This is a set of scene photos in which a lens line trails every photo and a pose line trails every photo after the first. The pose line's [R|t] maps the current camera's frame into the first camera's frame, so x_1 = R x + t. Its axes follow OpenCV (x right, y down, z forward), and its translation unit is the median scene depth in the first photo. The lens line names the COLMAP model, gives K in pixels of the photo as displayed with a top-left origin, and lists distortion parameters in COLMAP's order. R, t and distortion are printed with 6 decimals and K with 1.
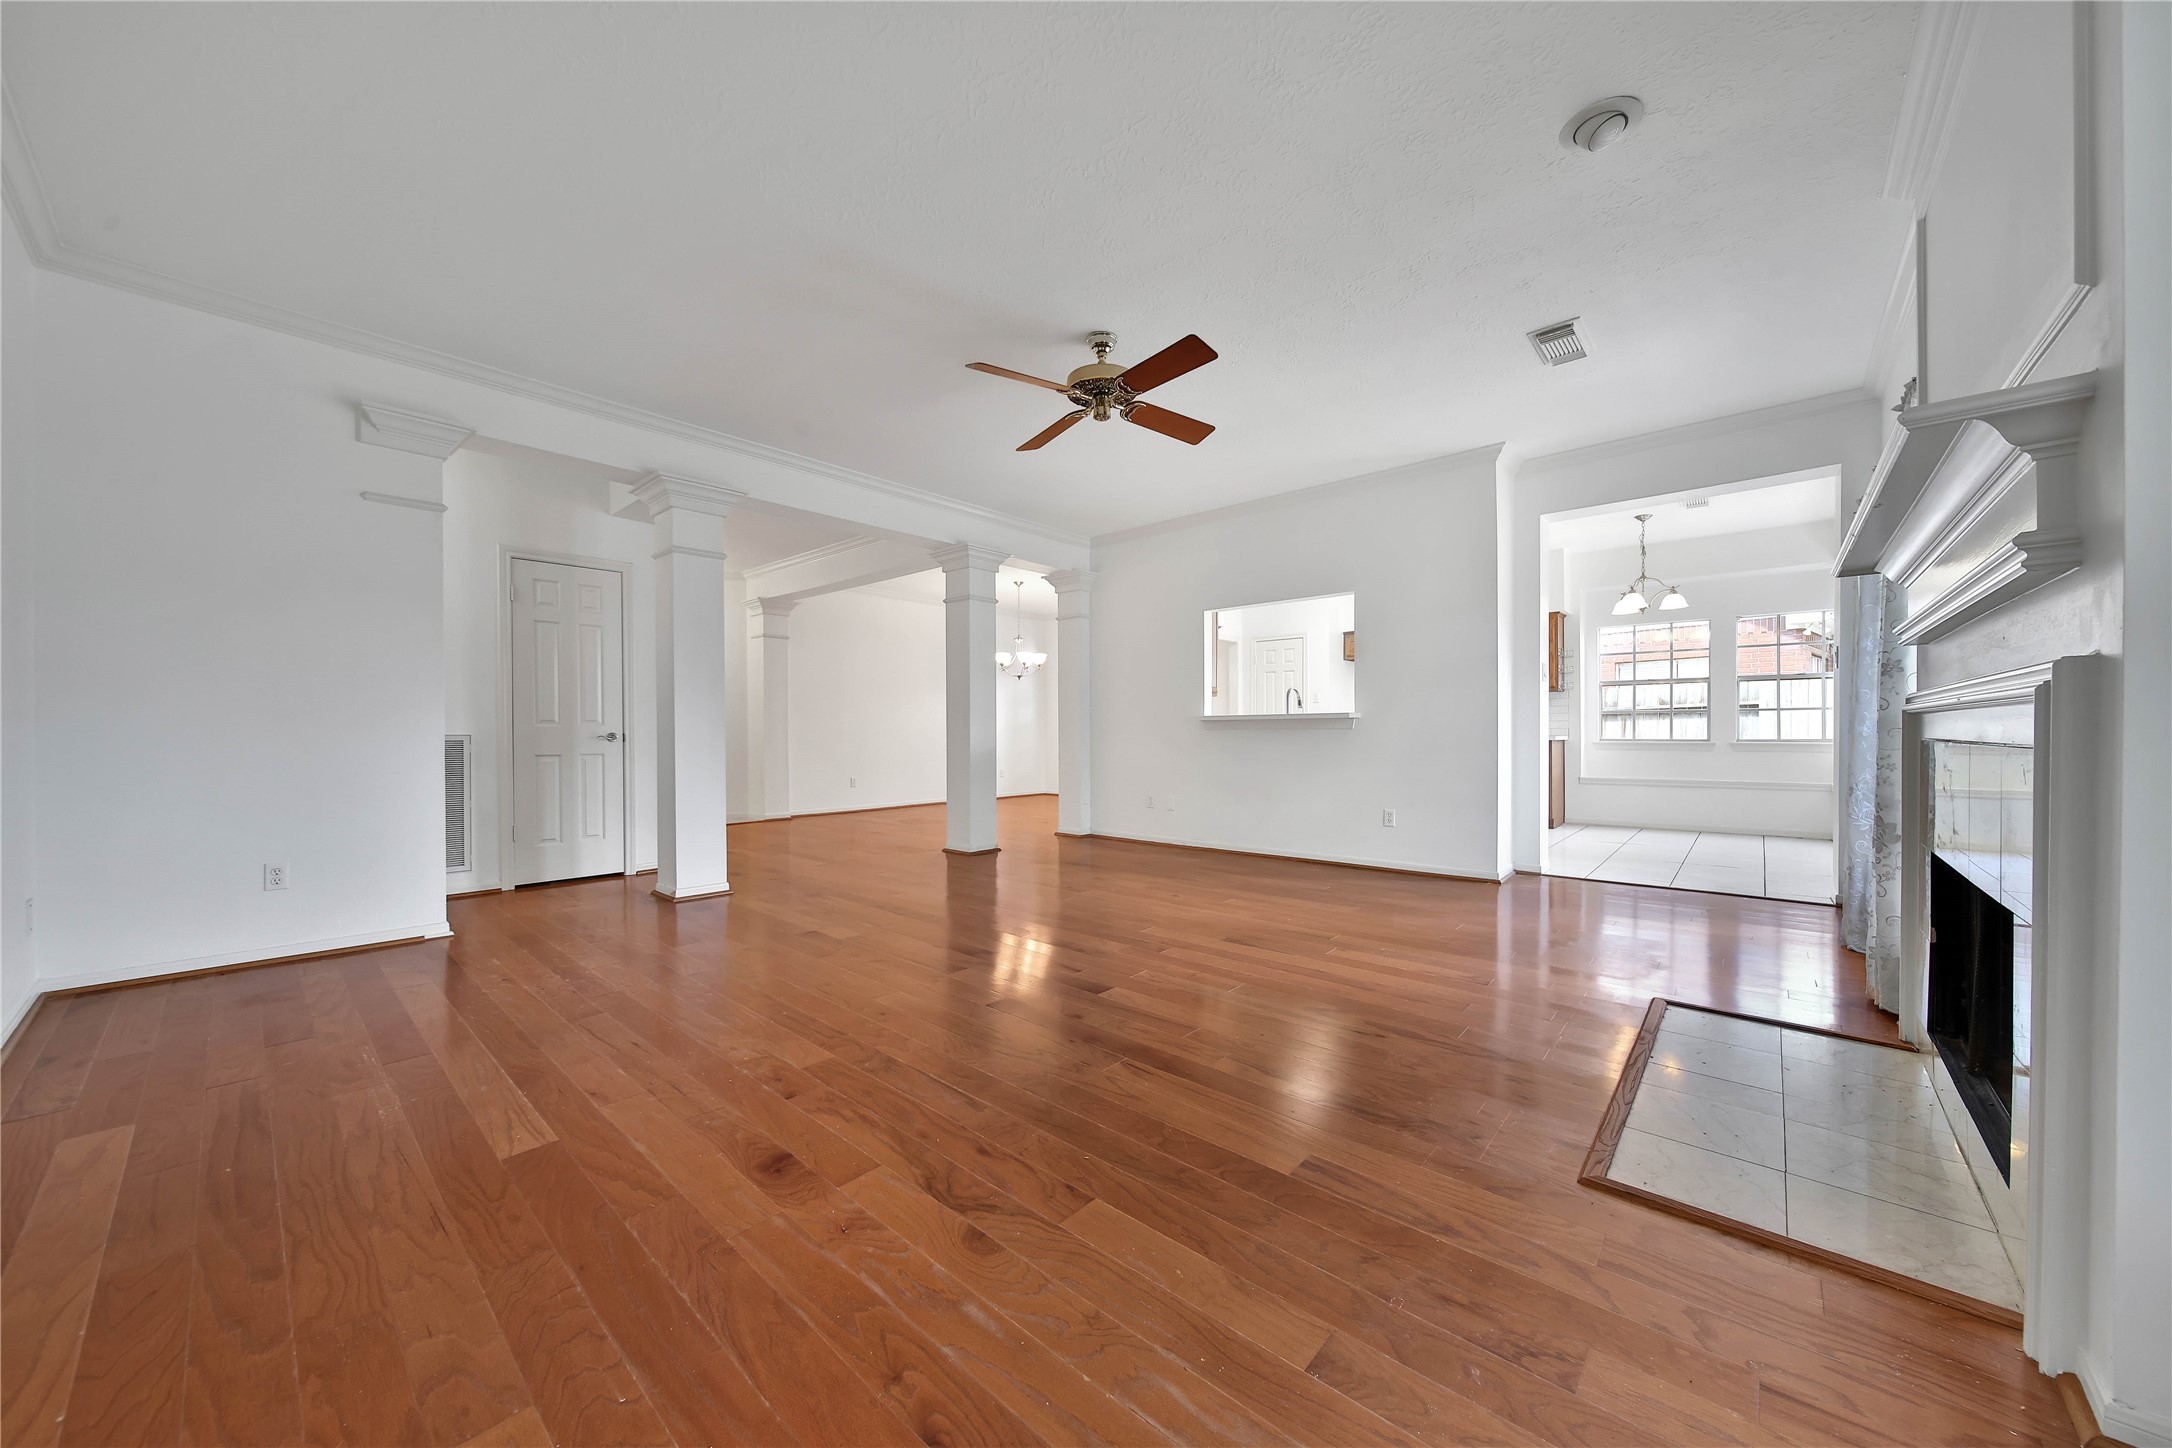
lens RADIAL K [[761.3, 0, 1081.6], [0, 761.3, 734.7], [0, 0, 1]] dist [-0.001959, -0.000103]
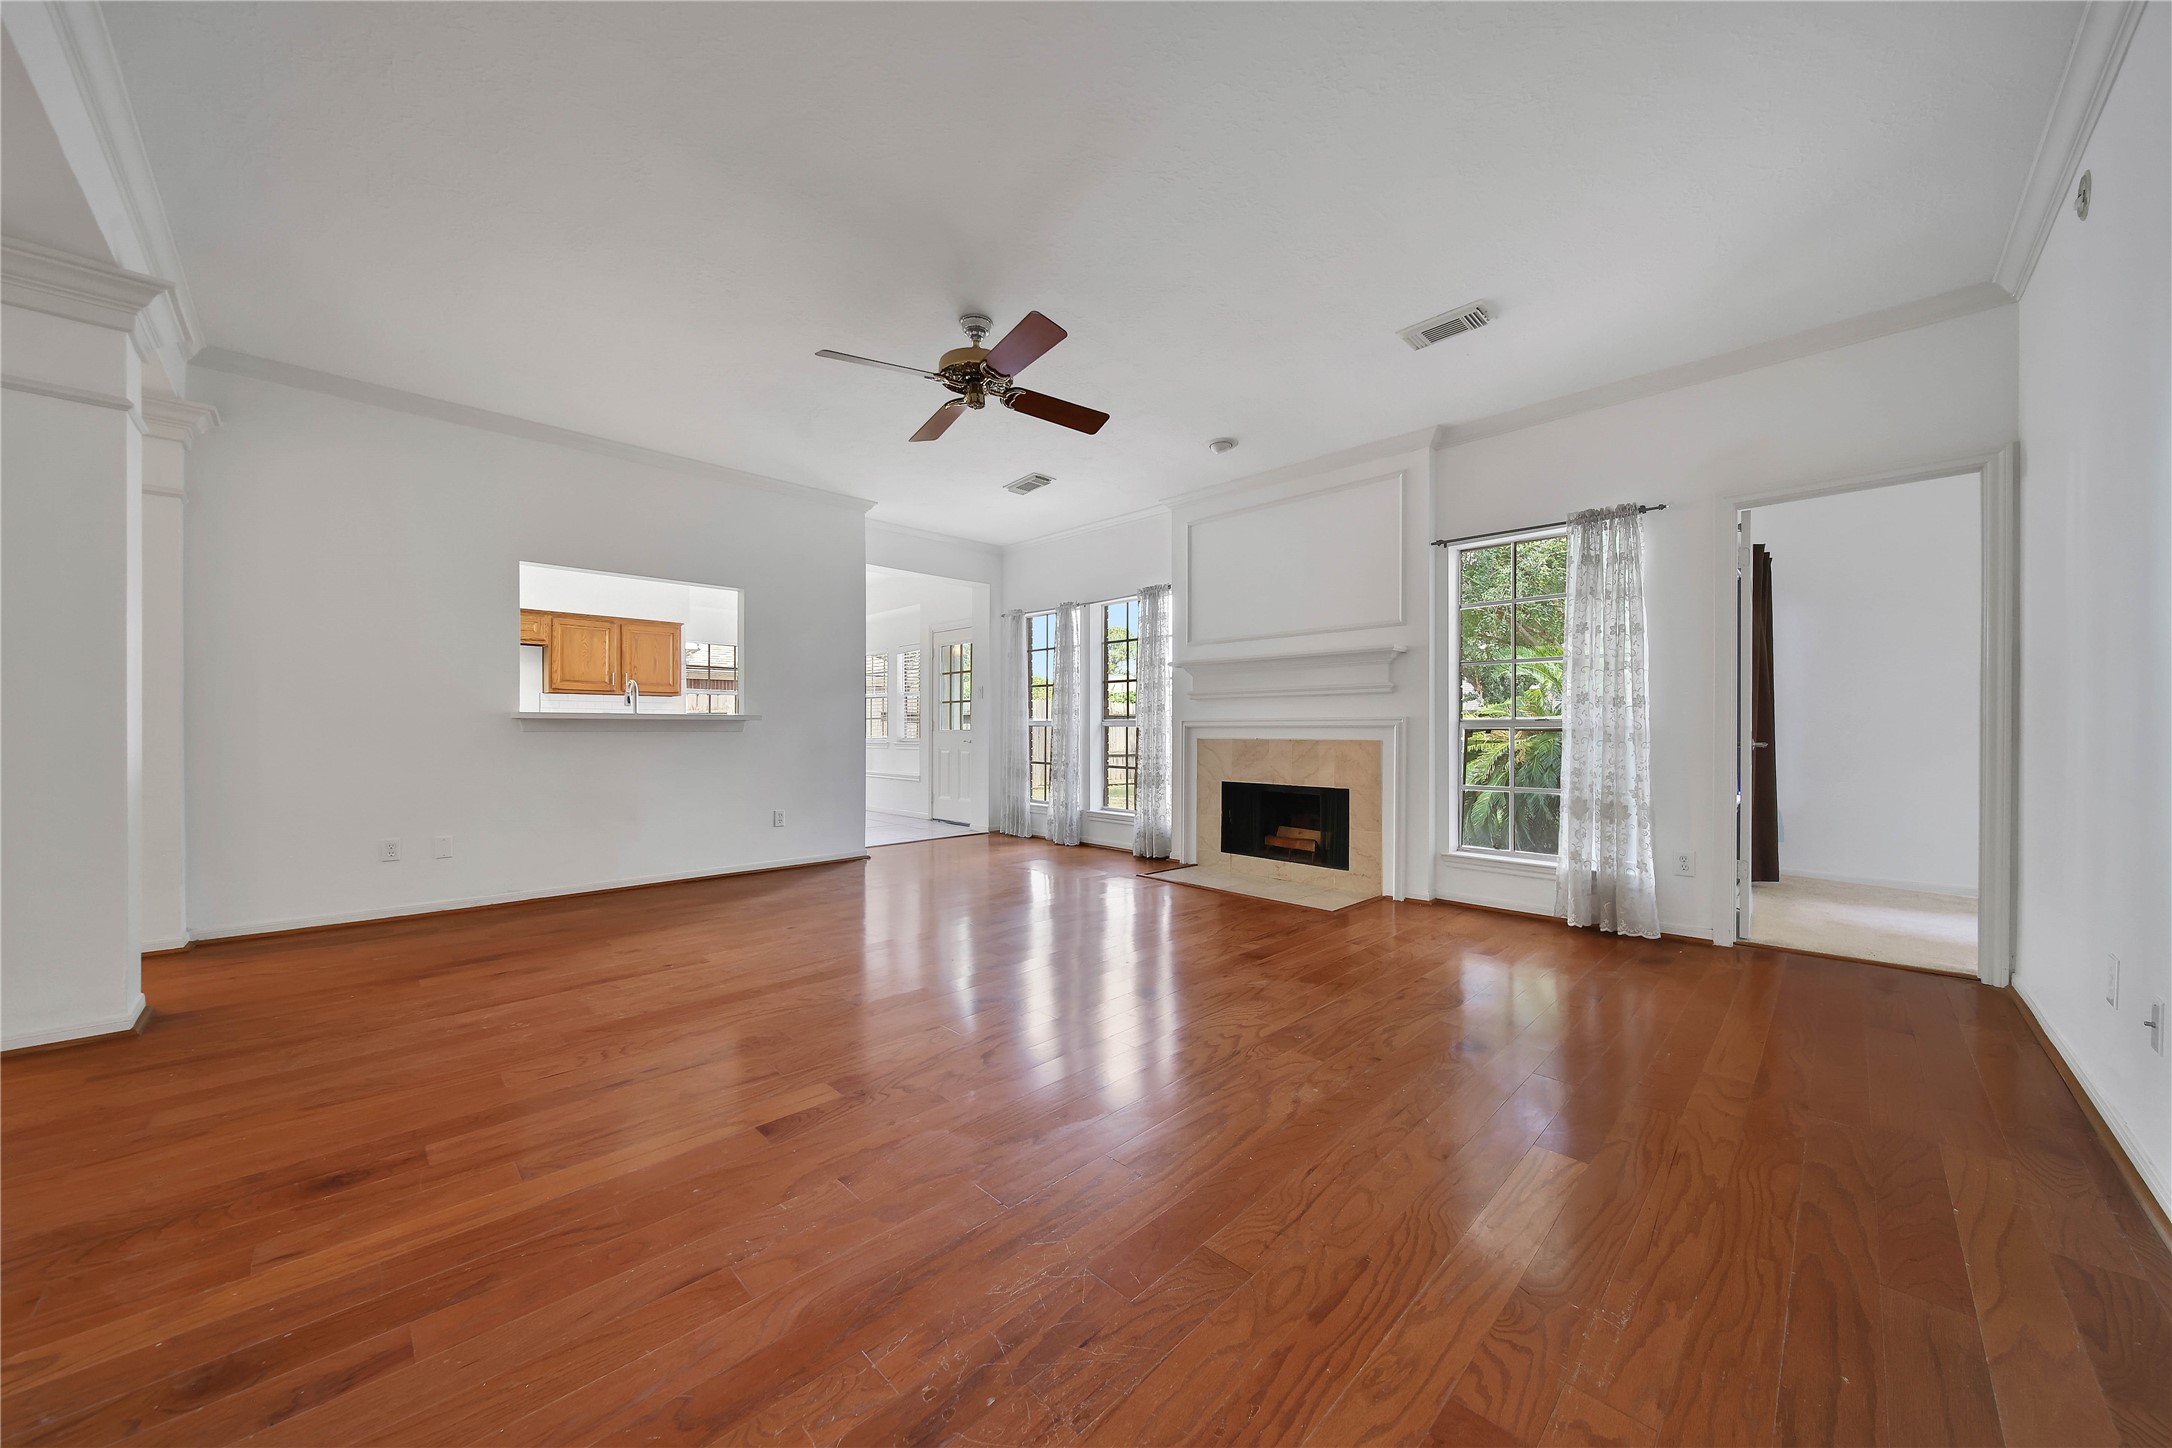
lens RADIAL K [[761.3, 0, 1081.6], [0, 761.3, 734.7], [0, 0, 1]] dist [-0.001959, -0.000103]
pose [[0.057704, 0.001619, 0.998332, -0.916070], [0.002691, 0.999995, -0.001778, -0.002675], [-0.998330, 0.002790, 0.057700, 0.816978]]
